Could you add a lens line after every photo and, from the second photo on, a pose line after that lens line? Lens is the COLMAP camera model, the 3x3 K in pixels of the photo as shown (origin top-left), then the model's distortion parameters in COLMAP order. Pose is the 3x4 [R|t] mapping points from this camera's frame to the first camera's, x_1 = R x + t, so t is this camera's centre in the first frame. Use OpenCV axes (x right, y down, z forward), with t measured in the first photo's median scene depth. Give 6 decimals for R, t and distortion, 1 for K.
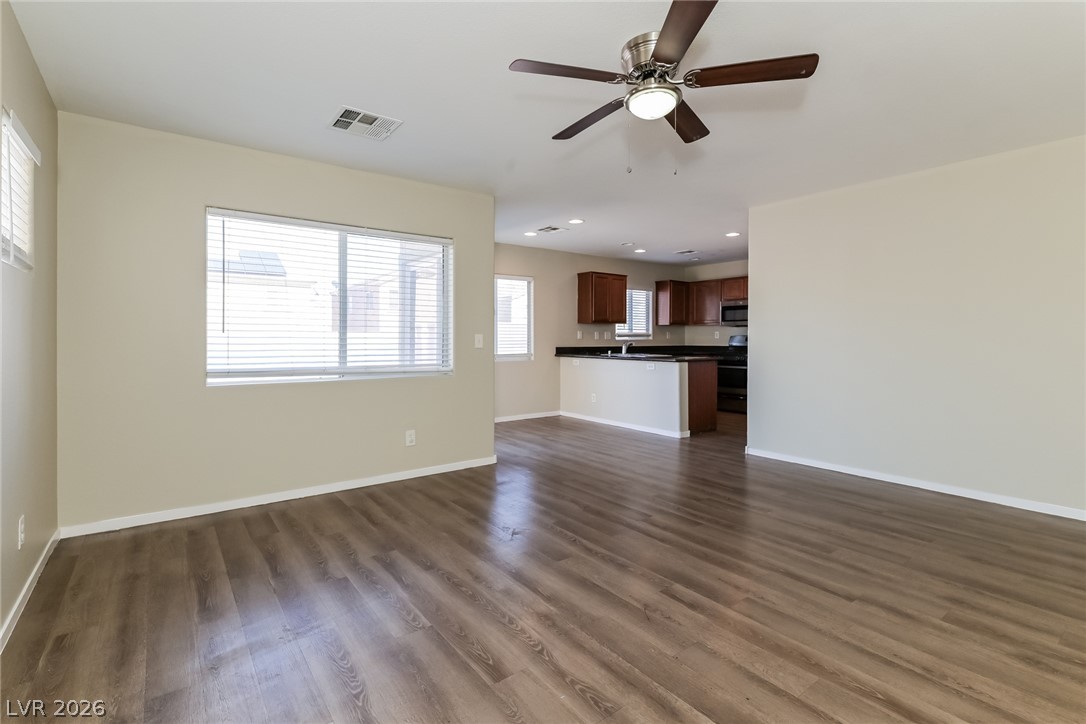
lens RADIAL K [[511.2, 0, 537.9], [0, 511.2, 339.7], [0, 0, 1]] dist [0.002618, 0.000107]
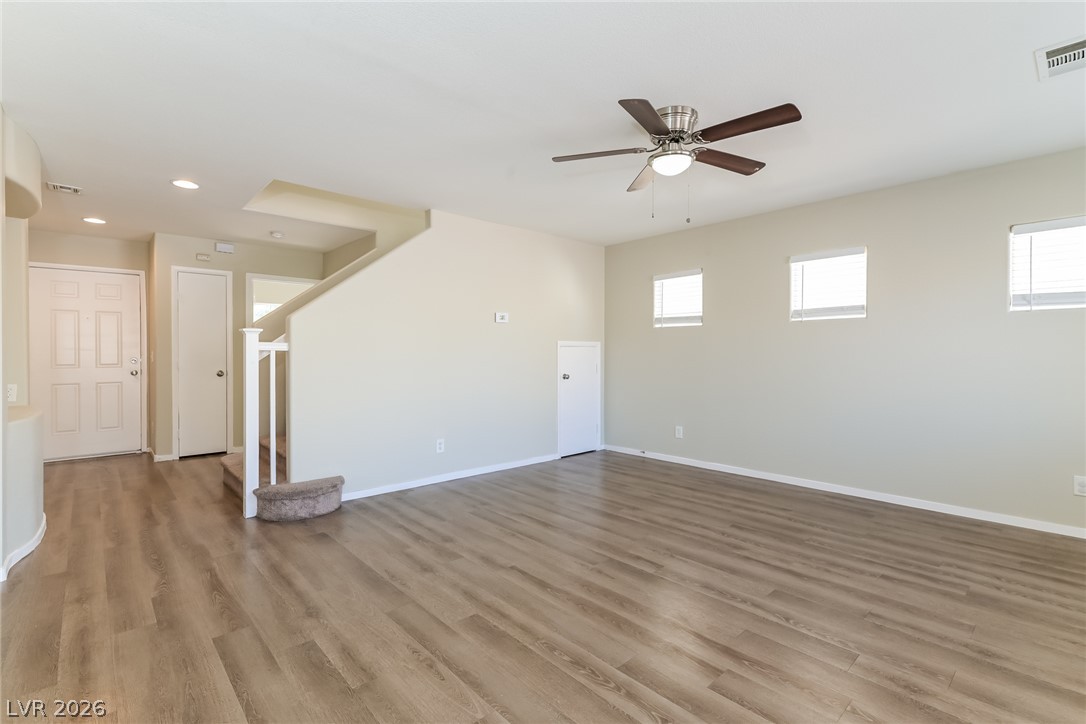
lens RADIAL K [[506.5, 0, 540.0], [0, 506.5, 356.0], [0, 0, 1]] dist [0.013598, 0.000186]
pose [[-0.995471, -0.001672, -0.095055, 0.606168], [-0.002574, 0.999953, 0.009360, -0.009546], [0.095035, 0.009562, -0.995428, 2.031101]]
